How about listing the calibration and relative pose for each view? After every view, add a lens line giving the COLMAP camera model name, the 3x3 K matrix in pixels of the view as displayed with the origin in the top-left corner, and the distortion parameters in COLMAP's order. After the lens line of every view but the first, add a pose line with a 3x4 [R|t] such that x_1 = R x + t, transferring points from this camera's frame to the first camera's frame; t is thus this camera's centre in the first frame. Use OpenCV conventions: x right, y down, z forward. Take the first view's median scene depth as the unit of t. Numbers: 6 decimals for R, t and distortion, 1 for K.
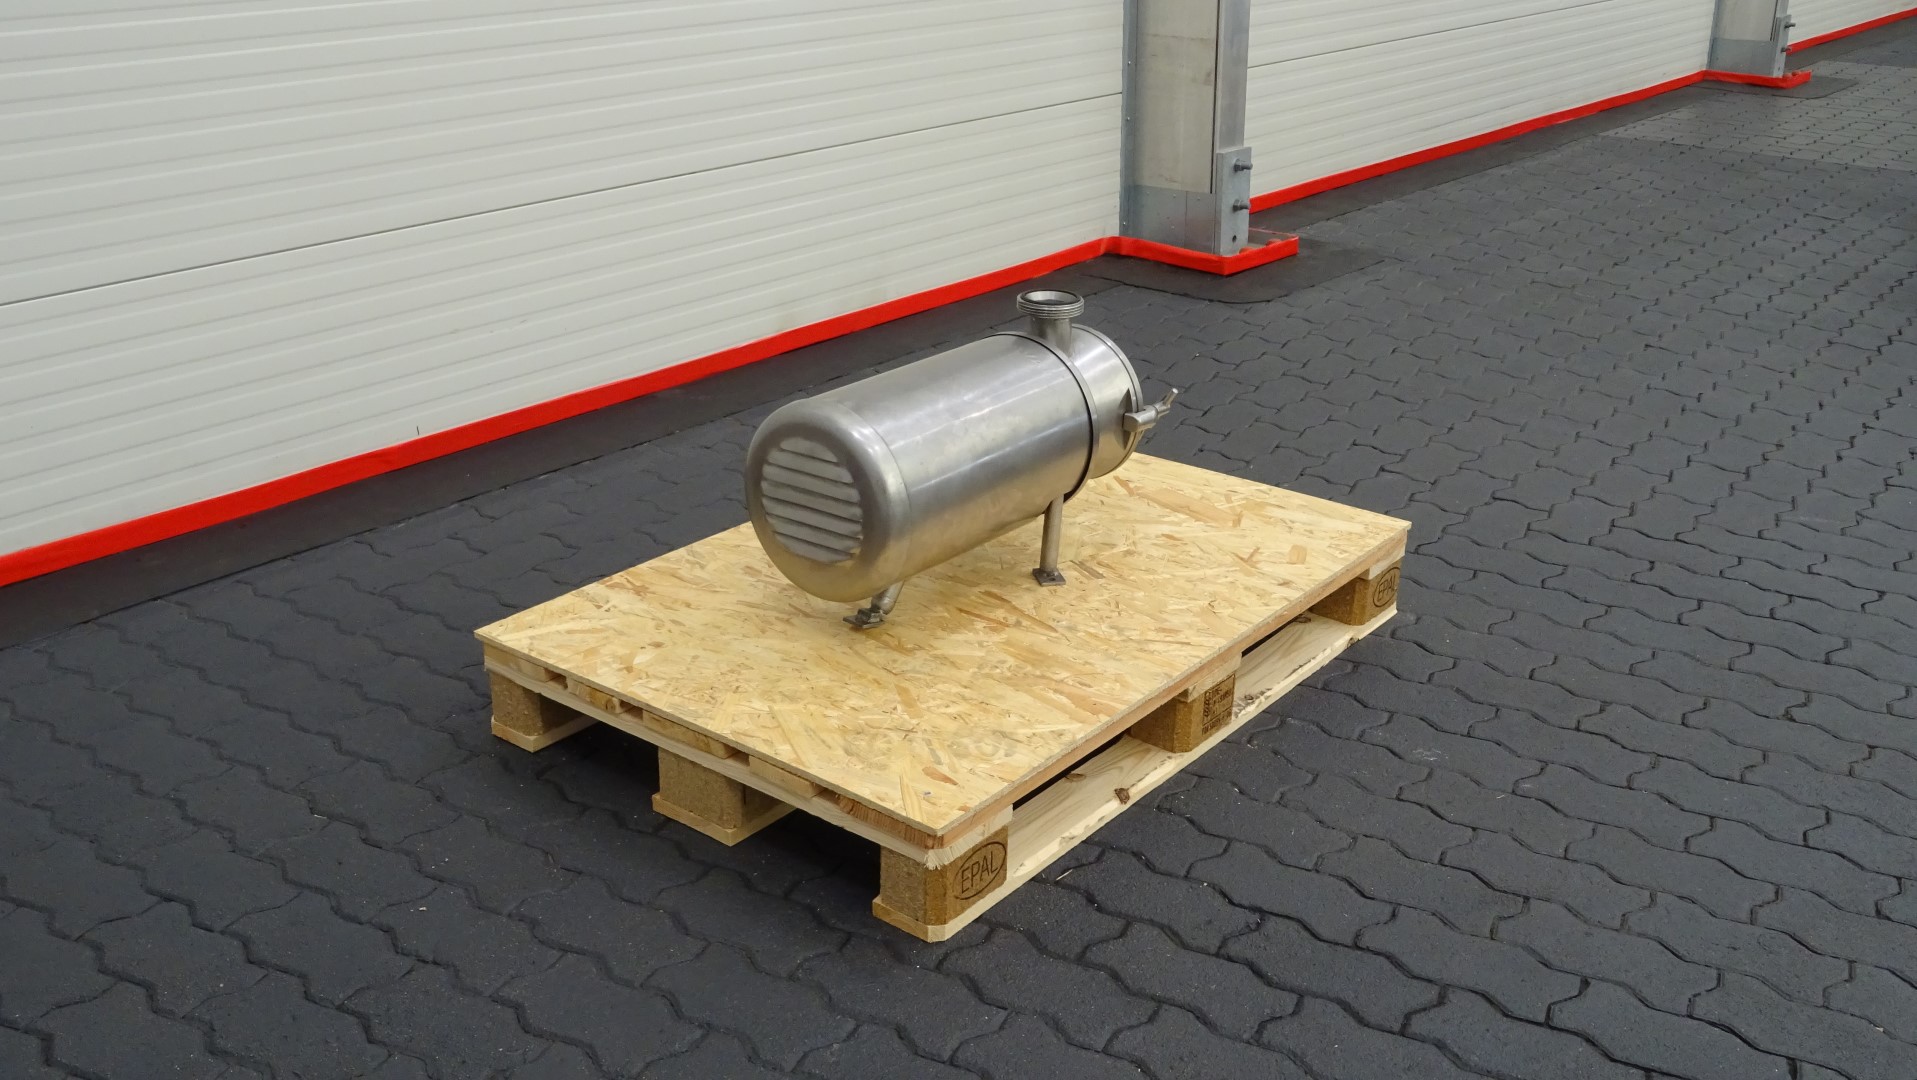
lens RADIAL K [[1804.1, 0, 958.5], [0, 1804.1, 540.0], [0, 0, 1]] dist [0.013294, 0.000456]
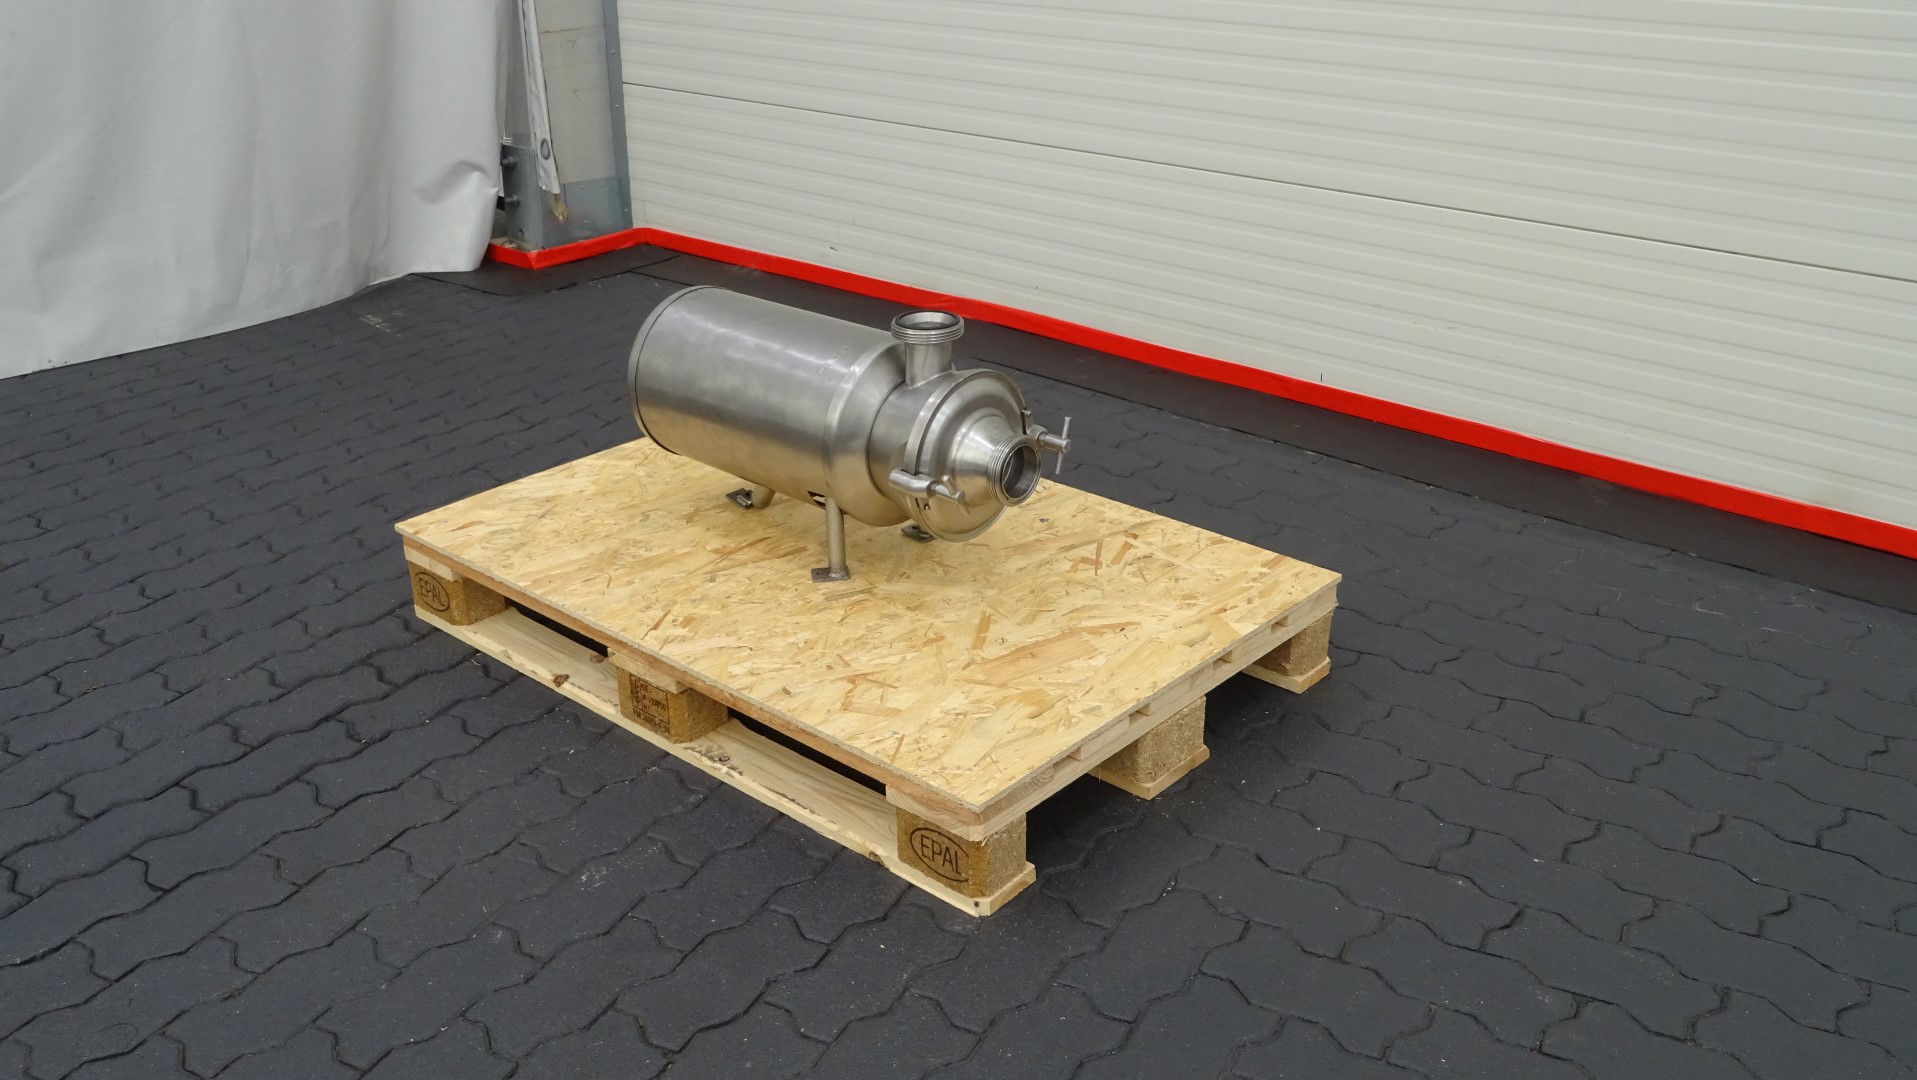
lens RADIAL K [[1657.1, 0, 958.5], [0, 1657.1, 540.0], [0, 0, 1]] dist [0.003170, -0.001511]
pose [[-0.058320, 0.397862, -0.915590, 0.955029], [-0.370138, 0.843163, 0.389966, -0.412223], [0.927144, 0.361638, 0.098090, 1.063849]]
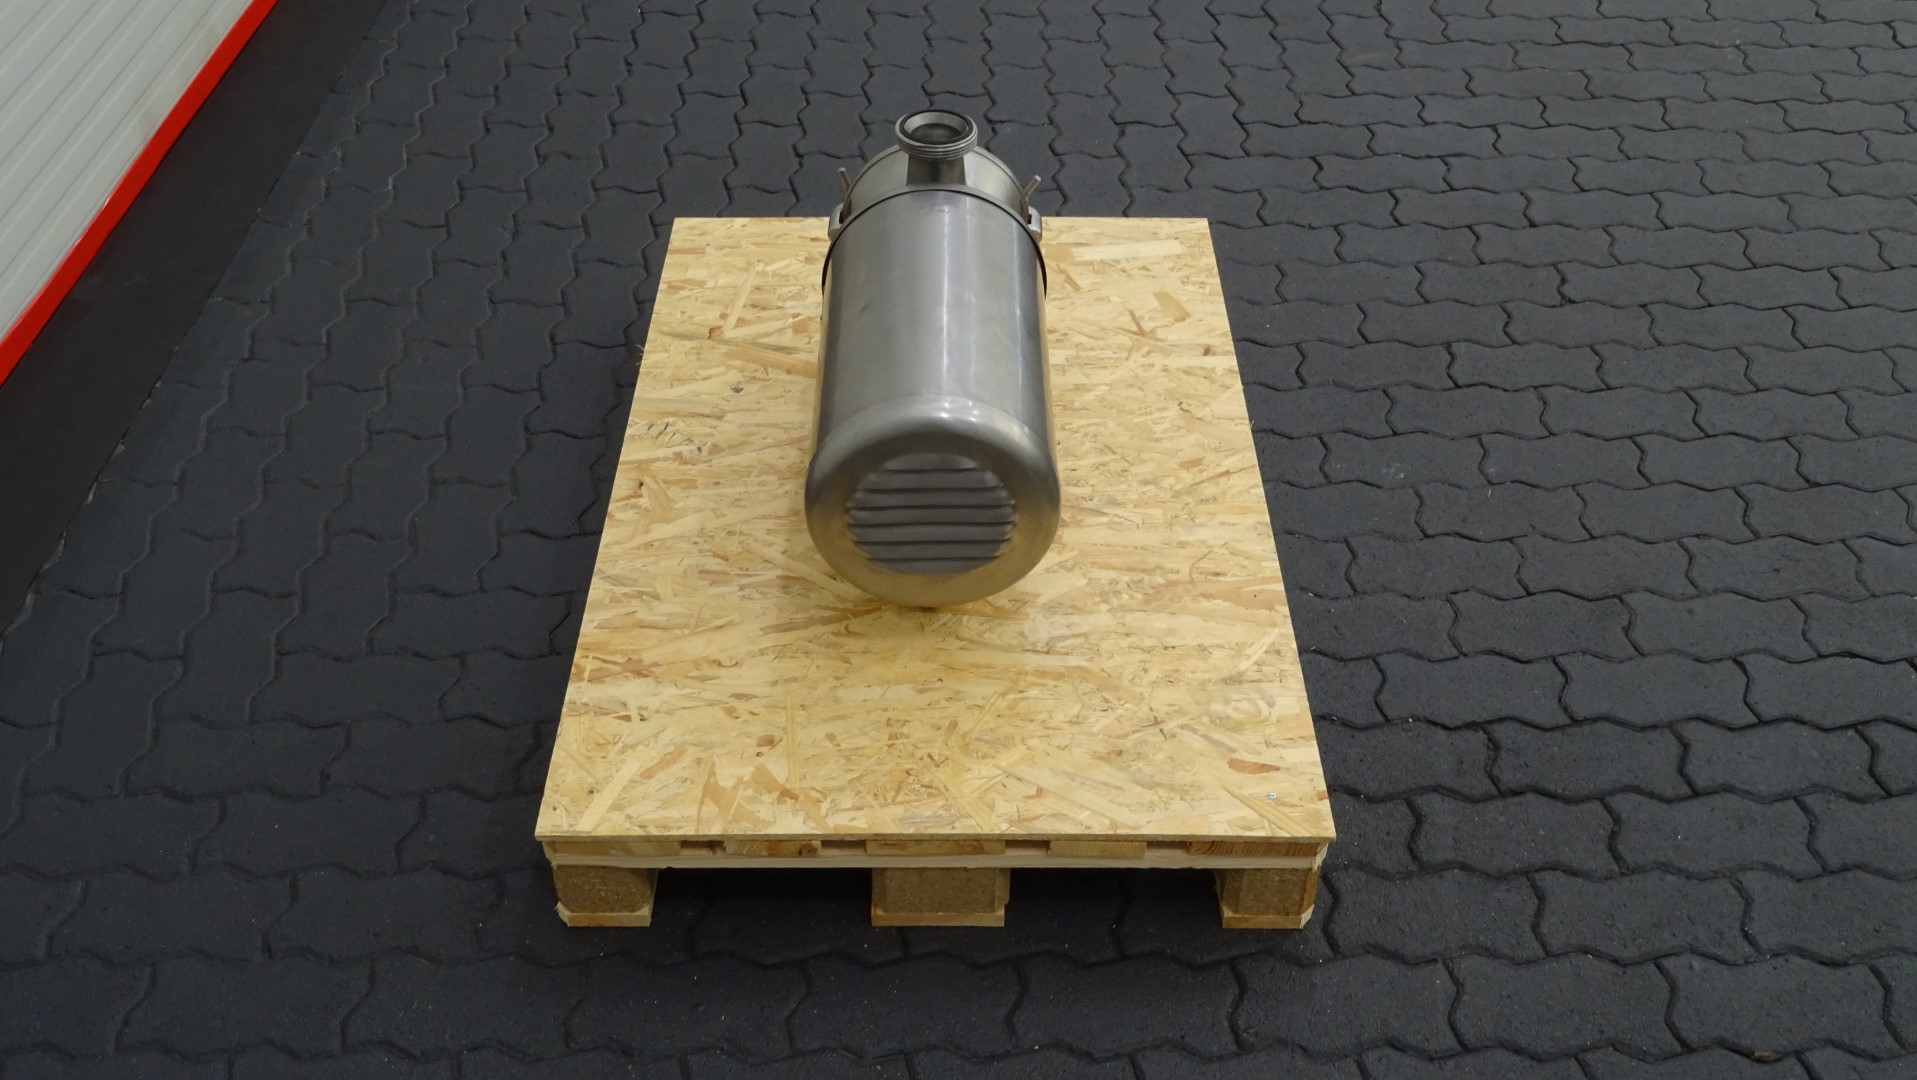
lens RADIAL K [[1804.1, 0, 958.5], [0, 1804.1, 540.0], [0, 0, 1]] dist [0.013294, 0.000456]
pose [[0.783836, -0.409464, 0.466841, -0.435395], [0.235146, 0.891531, 0.387142, -0.307886], [-0.574724, -0.193680, 0.795098, 0.340174]]
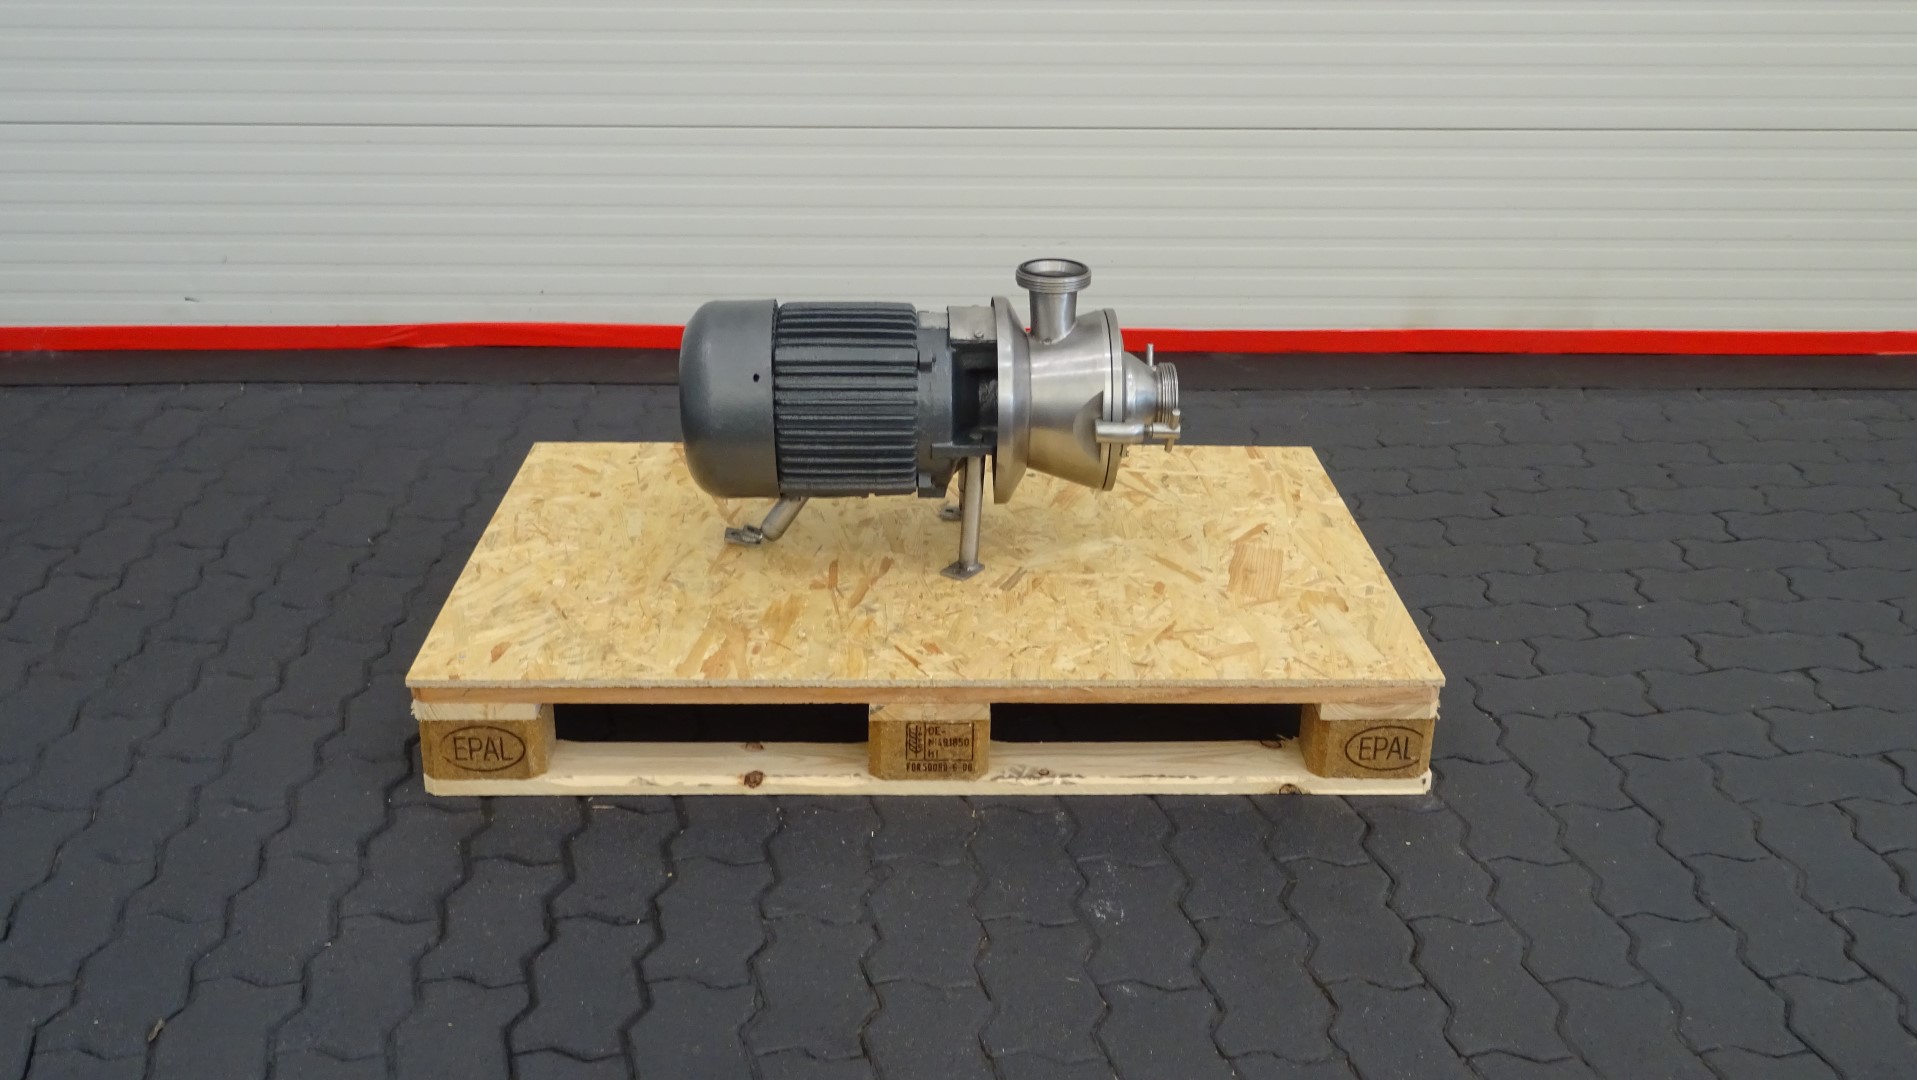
lens RADIAL K [[1919.9, 0, 958.5], [0, 1919.9, 540.0], [0, 0, 1]] dist [0.015794, 0.012842]
pose [[0.635346, 0.291850, -0.714954, 0.796228], [-0.292735, 0.947757, 0.126741, -0.124434], [0.714592, 0.128767, 0.687589, 0.374546]]
